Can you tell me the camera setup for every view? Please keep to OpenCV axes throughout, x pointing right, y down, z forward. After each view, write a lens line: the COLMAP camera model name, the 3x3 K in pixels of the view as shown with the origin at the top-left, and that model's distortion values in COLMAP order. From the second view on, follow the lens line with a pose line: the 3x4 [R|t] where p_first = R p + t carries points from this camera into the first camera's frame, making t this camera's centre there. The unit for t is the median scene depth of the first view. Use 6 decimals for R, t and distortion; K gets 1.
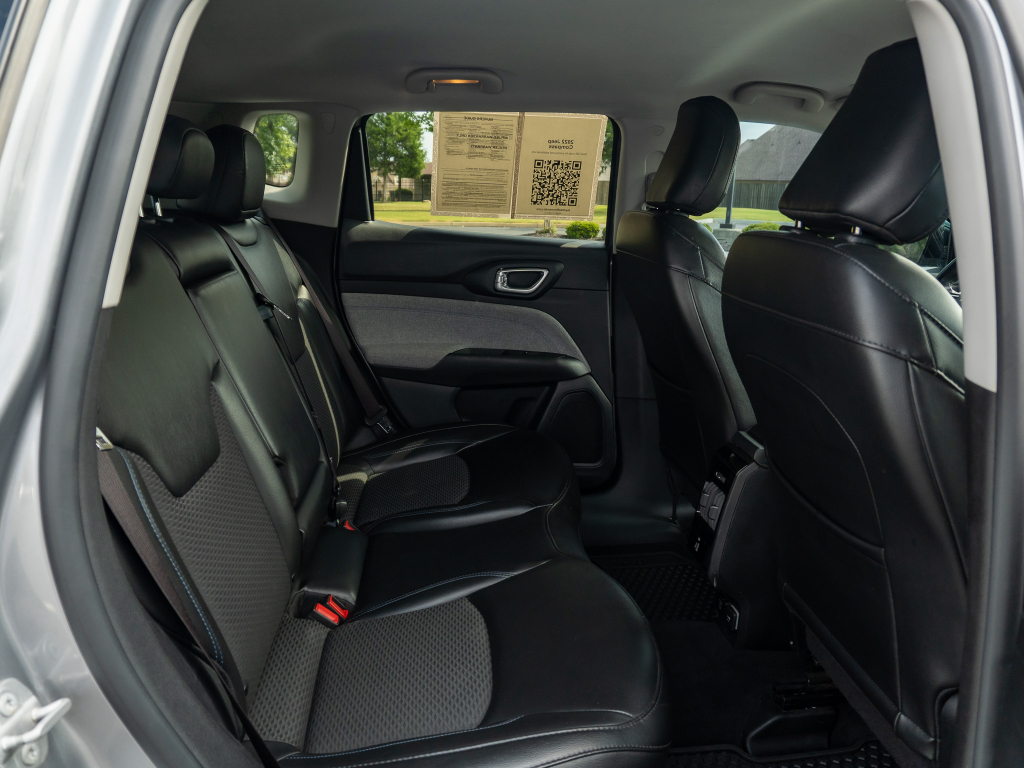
lens RADIAL K [[774.0, 0, 512.0], [0, 774.0, 384.0], [0, 0, 1]] dist [-0.018207, 0.003543]
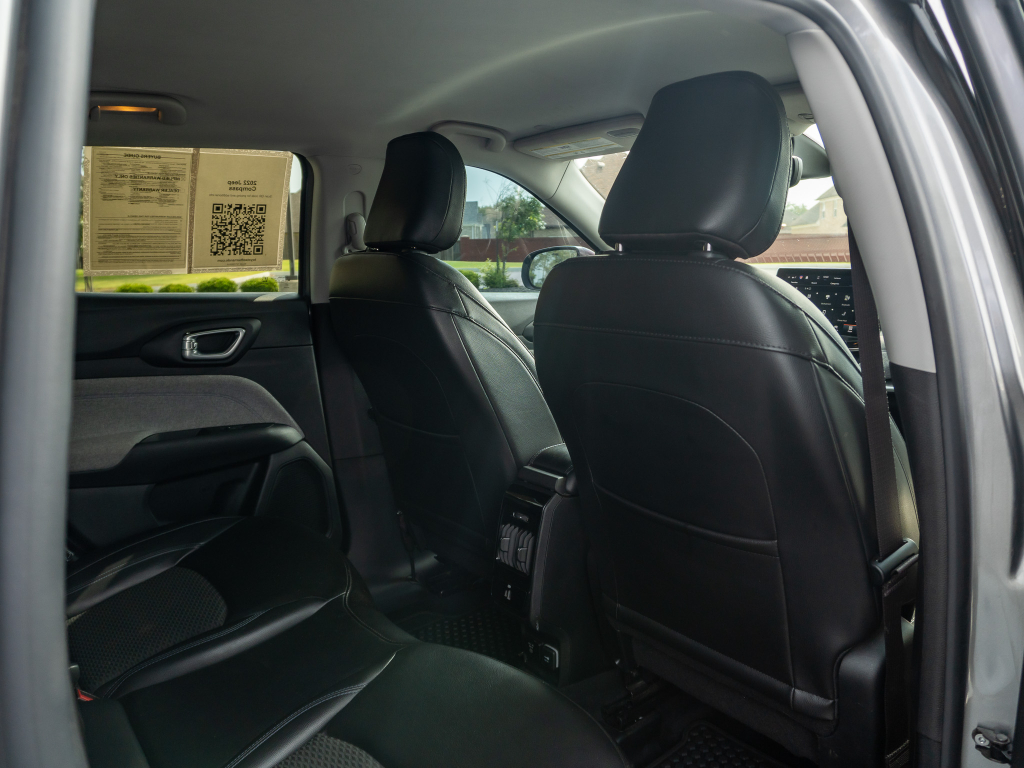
lens RADIAL K [[785.1, 0, 534.3], [0, 785.1, 381.8], [0, 0, 1]] dist [-0.038728, 0.009168]
pose [[0.845522, -0.137277, 0.515991, -0.140681], [0.172212, 0.984853, -0.020177, -0.015976], [-0.505406, 0.105920, 0.856356, 0.097263]]
